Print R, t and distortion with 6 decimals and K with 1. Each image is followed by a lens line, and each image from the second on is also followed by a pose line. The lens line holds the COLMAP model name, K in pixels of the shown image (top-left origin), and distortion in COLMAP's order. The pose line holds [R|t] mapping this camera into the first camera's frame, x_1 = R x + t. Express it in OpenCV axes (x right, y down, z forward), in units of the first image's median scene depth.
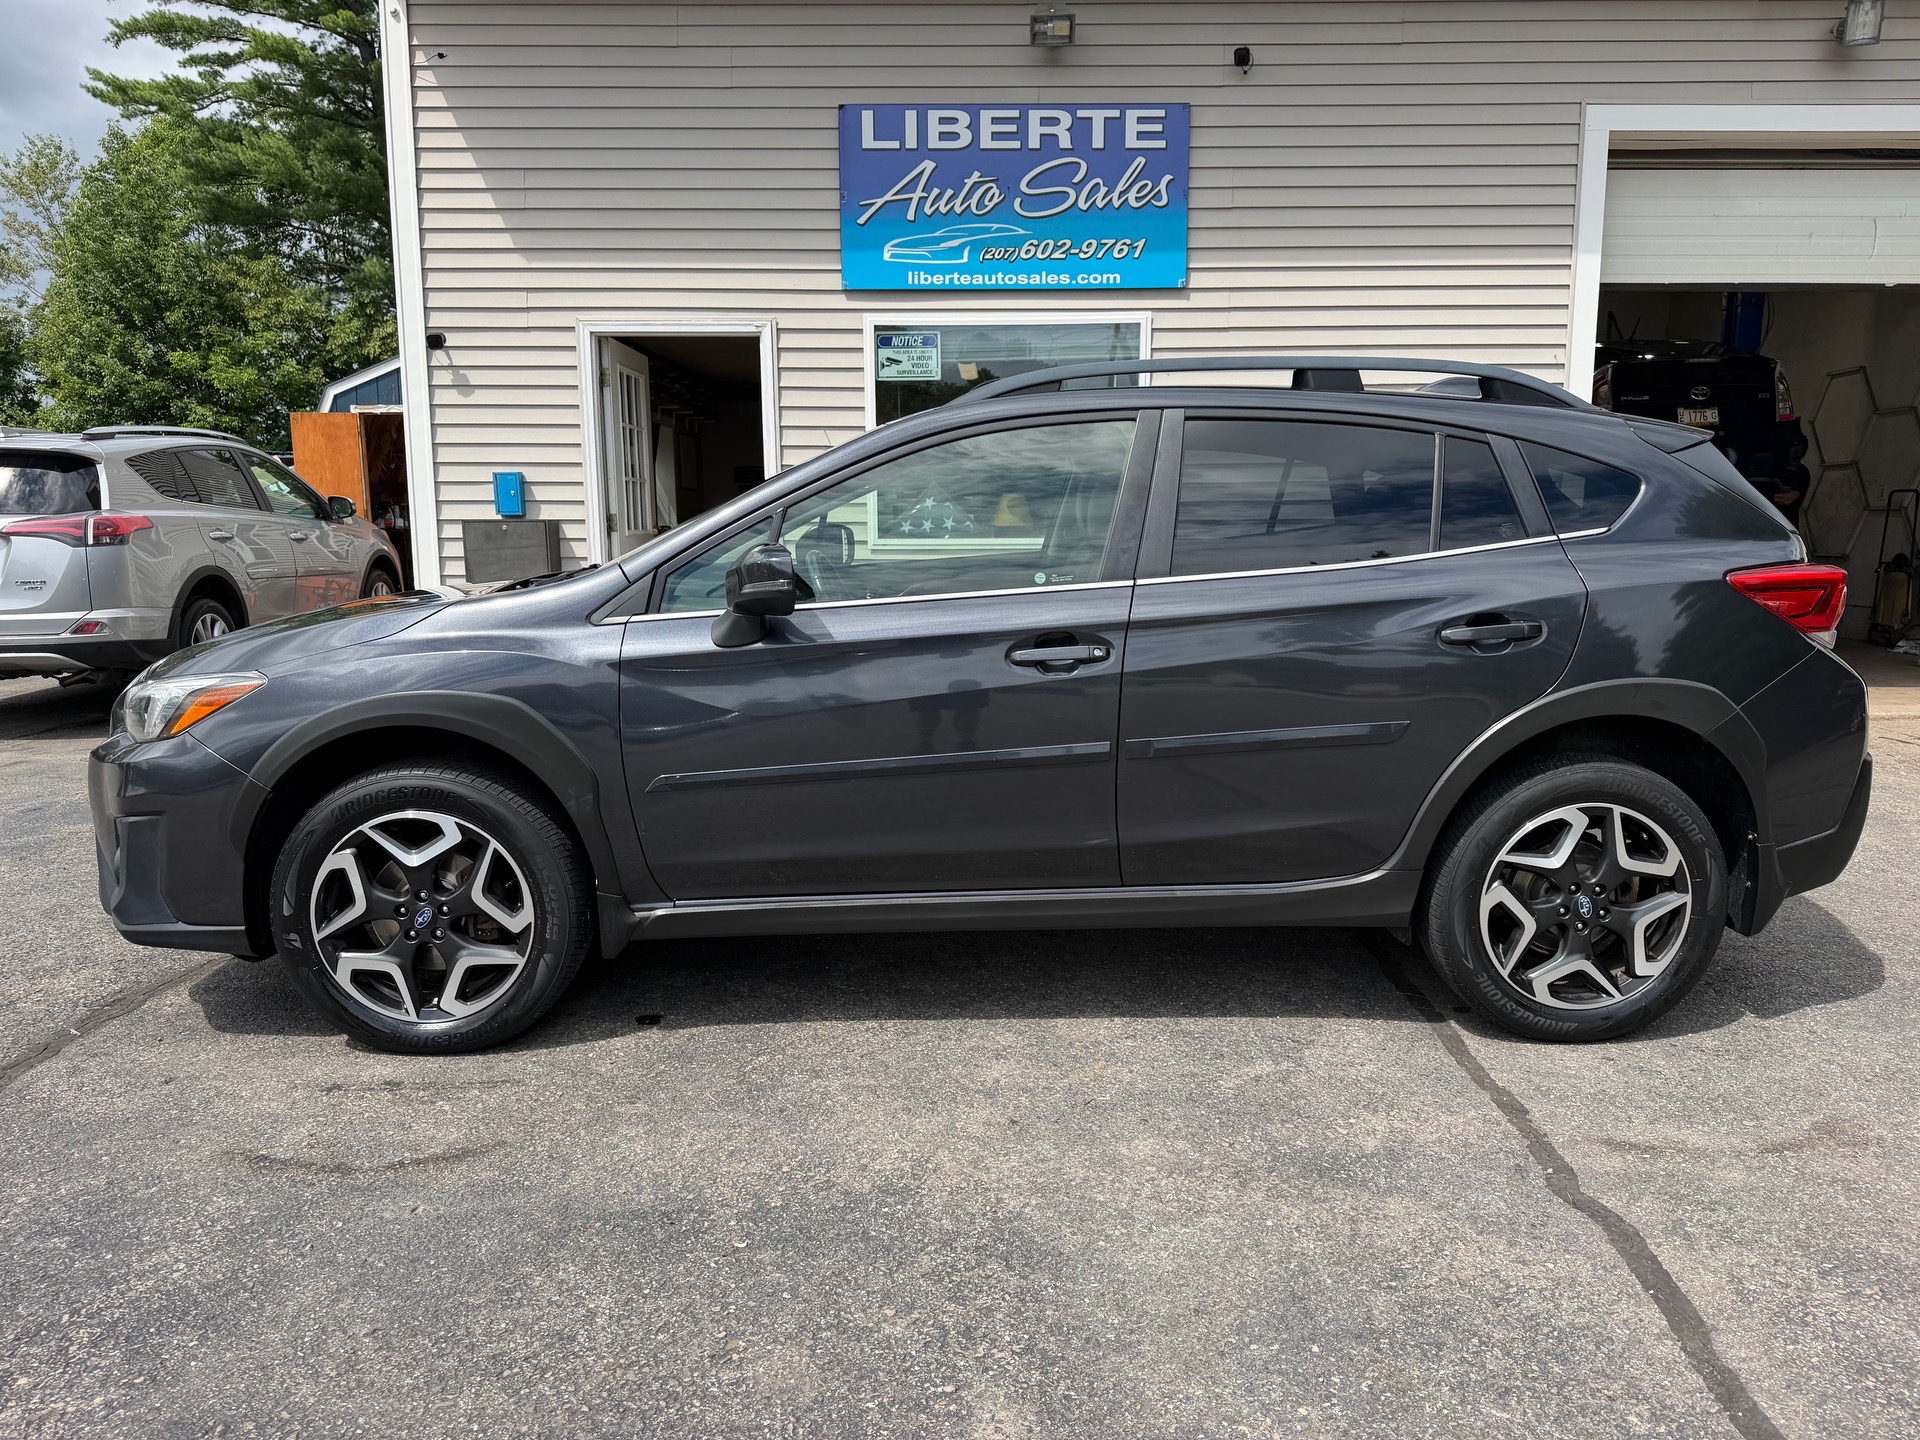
lens RADIAL K [[1315.3, 0, 956.9], [0, 1315.3, 749.9], [0, 0, 1]] dist [0.103063, -0.165470]
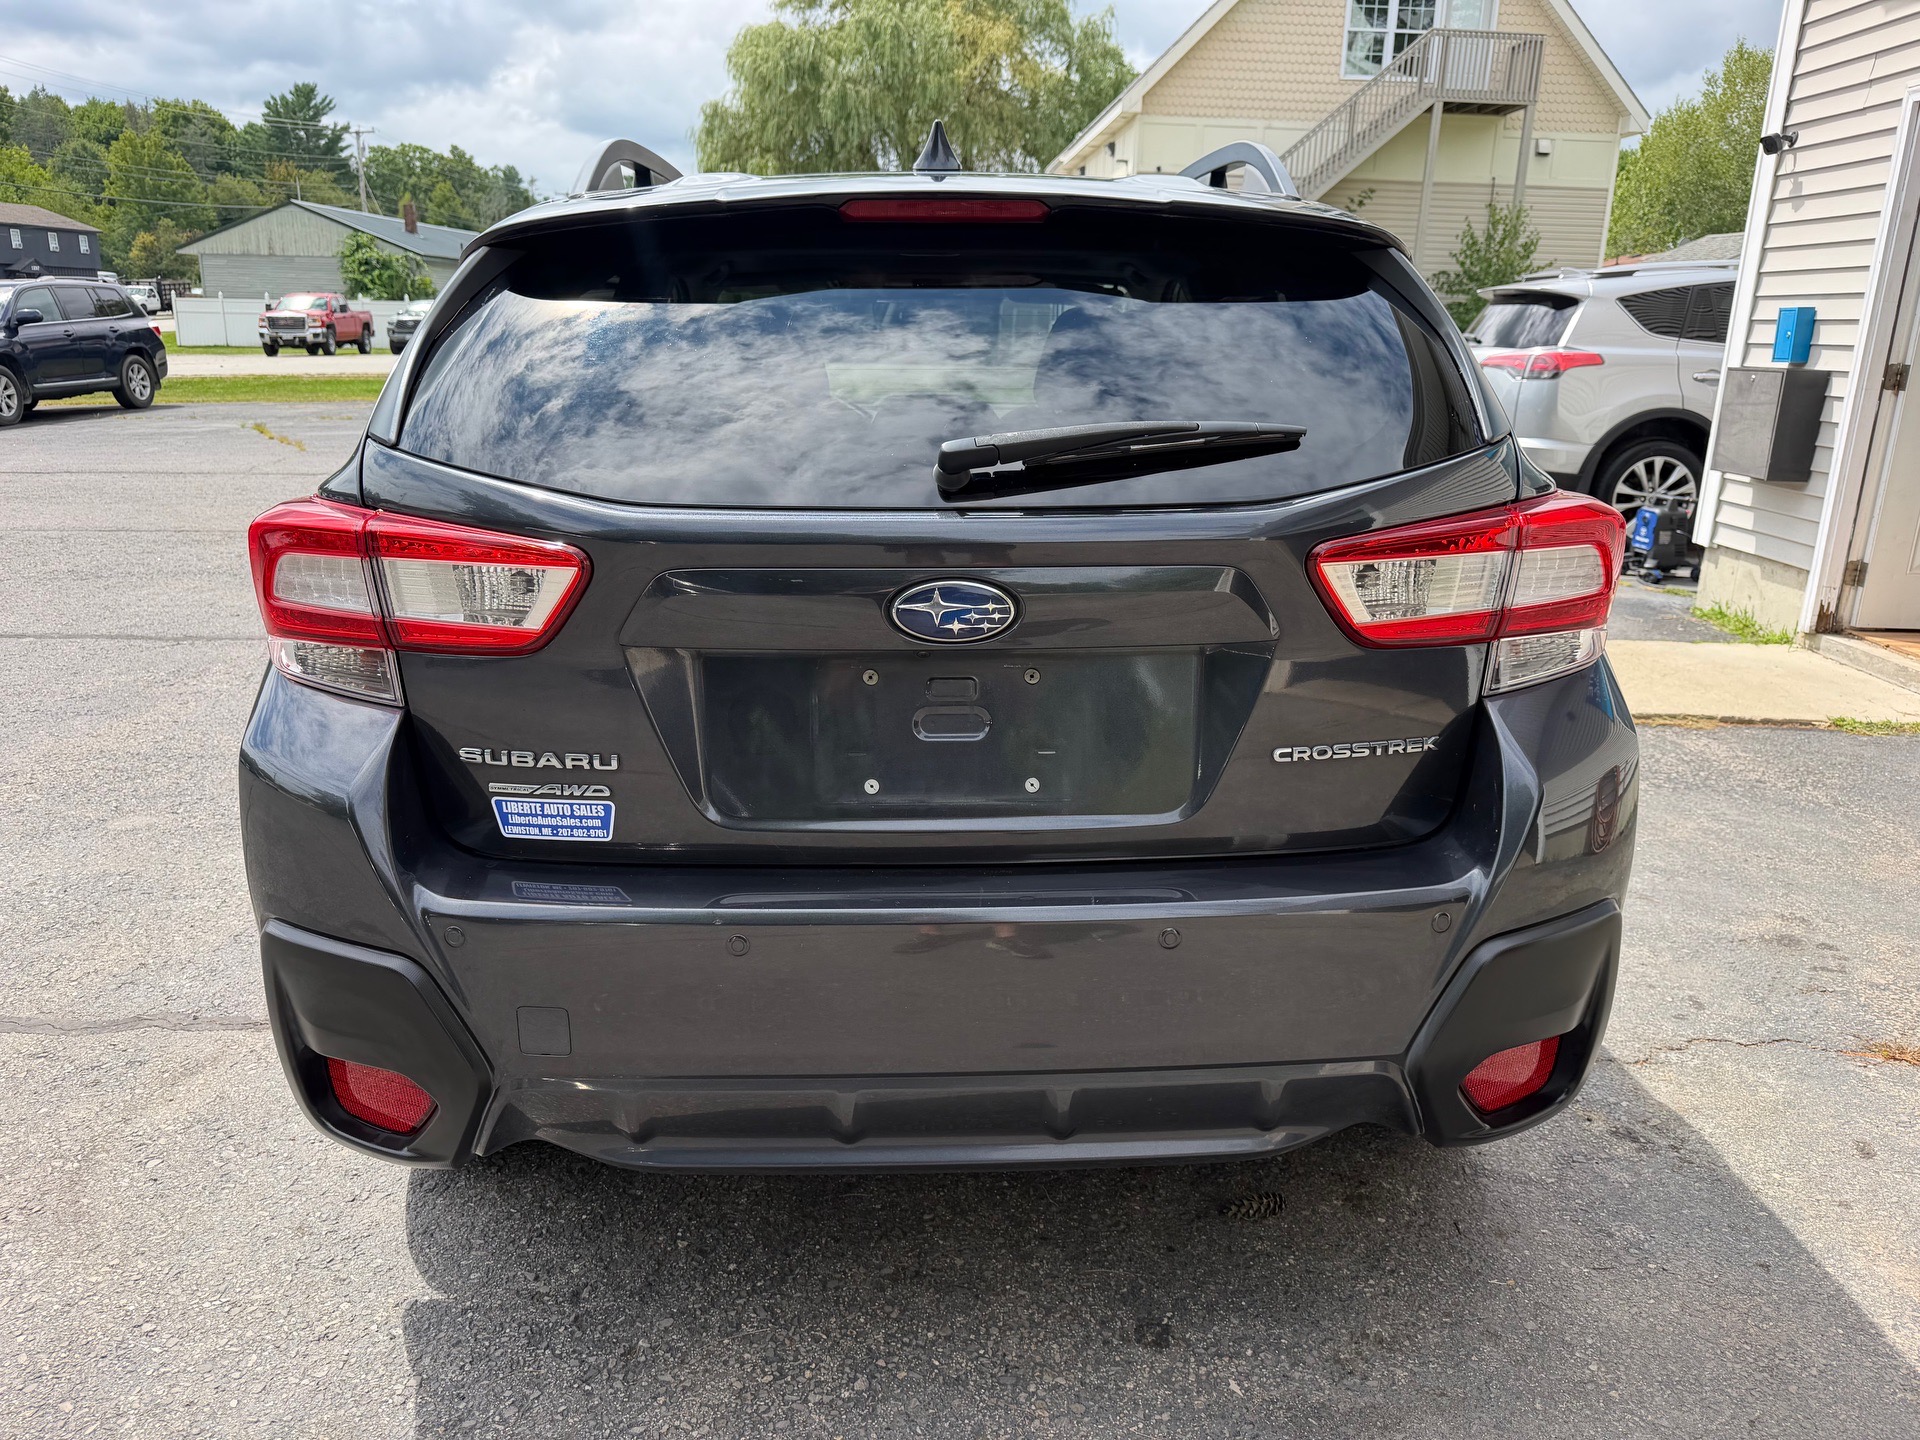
lens RADIAL K [[1367.6, 0, 960.0], [0, 1367.6, 720.0], [0, 0, 1]] dist [-0.011426, -0.003494]
pose [[0.018371, 0.282865, -0.958984, 0.498395], [-0.195072, 0.941727, 0.274038, -0.106827], [0.980617, 0.182036, 0.072480, 0.523003]]
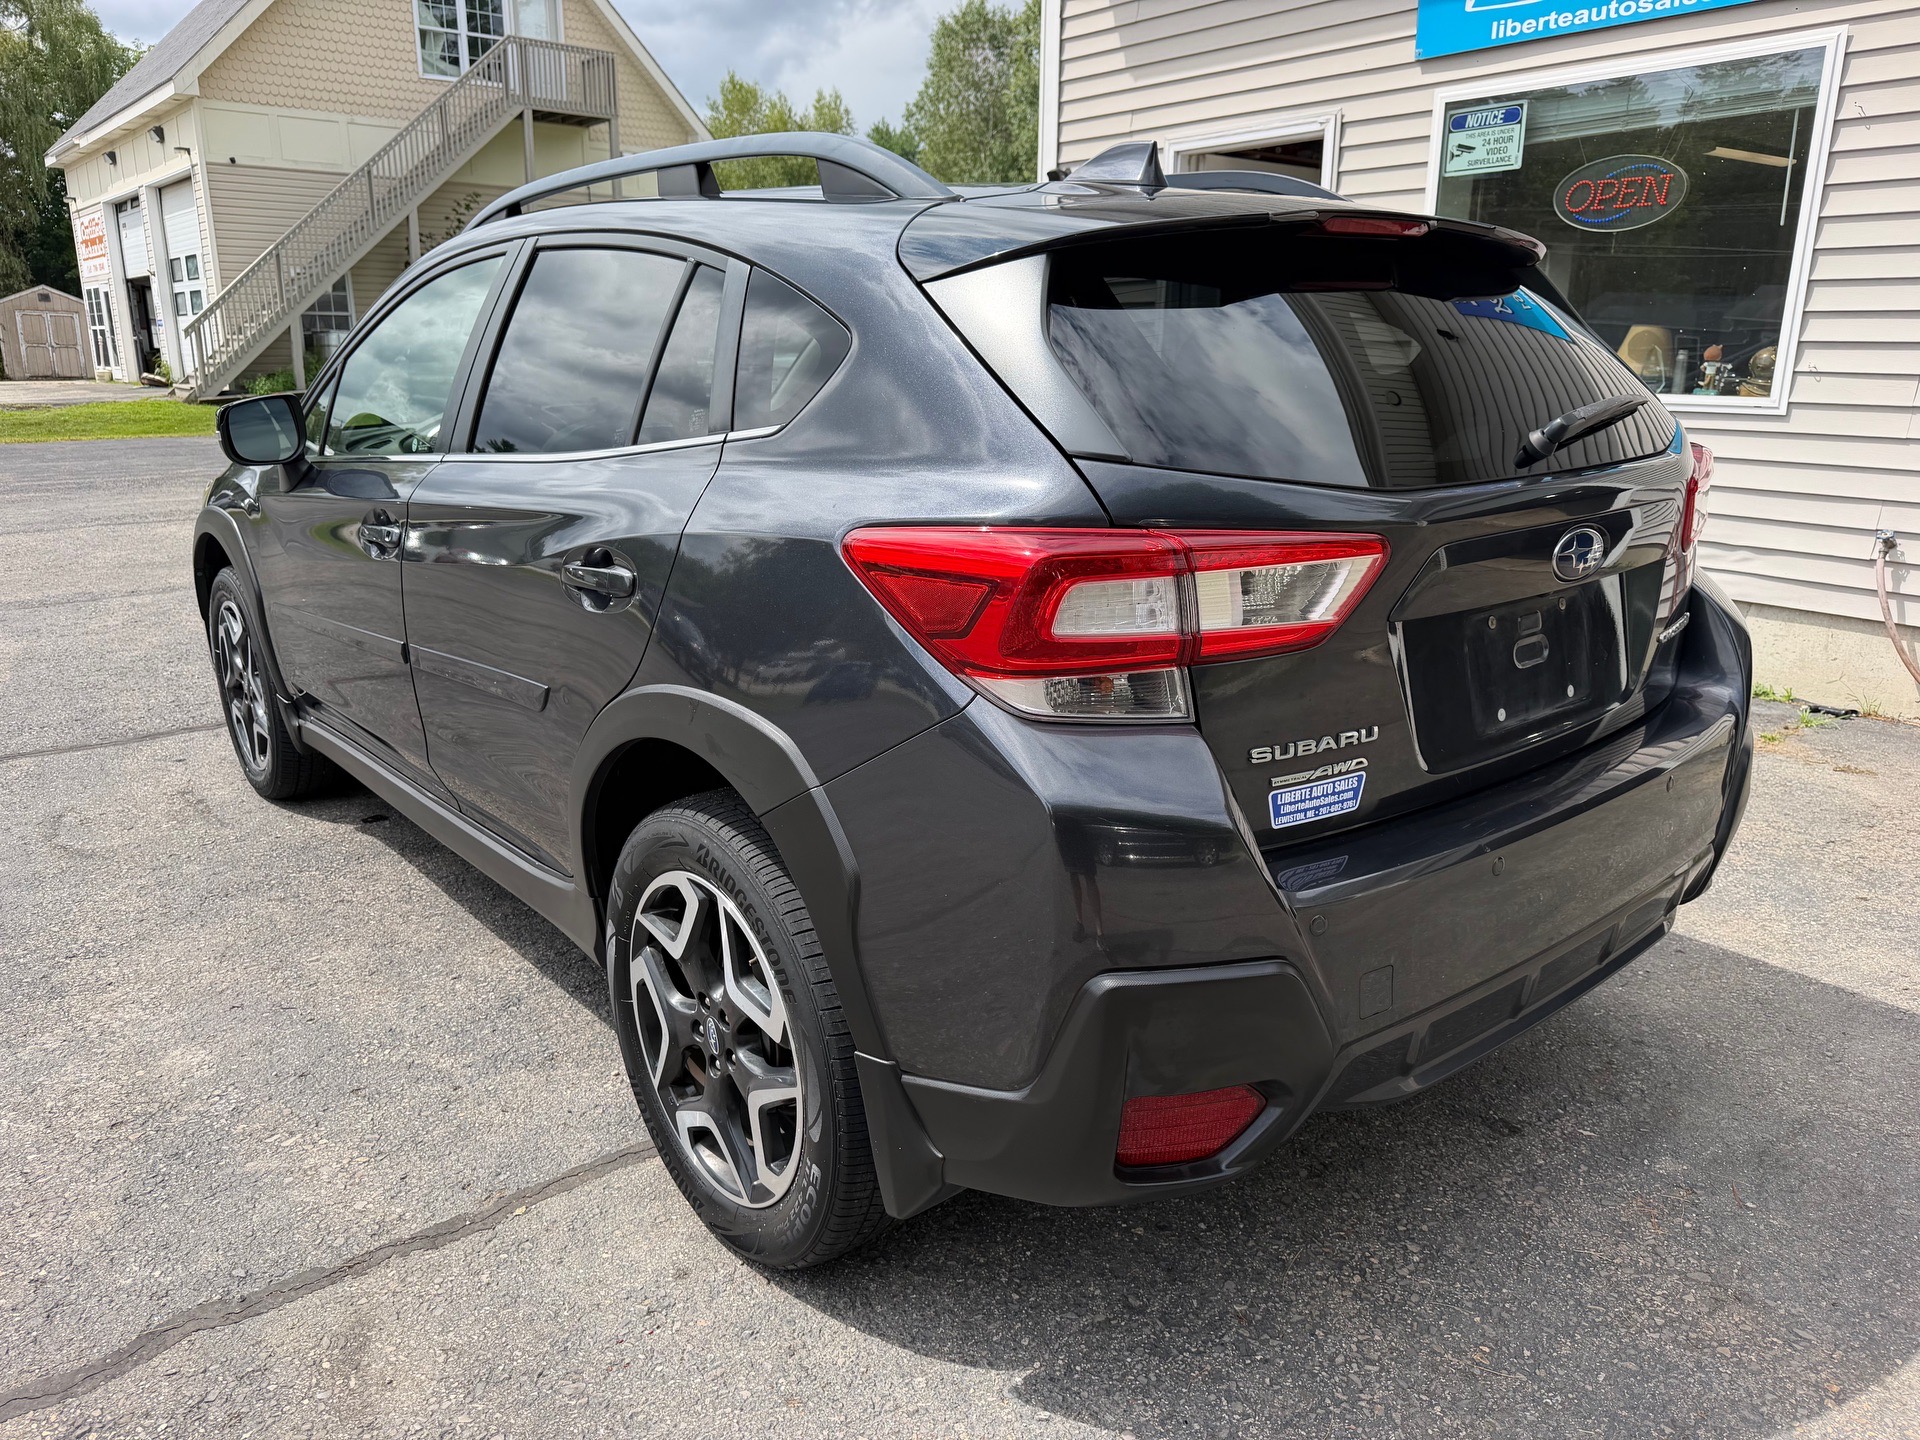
lens RADIAL K [[1358.5, 0, 960.0], [0, 1358.5, 720.0], [0, 0, 1]] dist [0.005316, -0.008326]
pose [[0.624101, 0.215742, -0.750968, 0.426869], [-0.142404, 0.976434, 0.162168, -0.063083], [0.768257, 0.005732, 0.640116, 0.295156]]
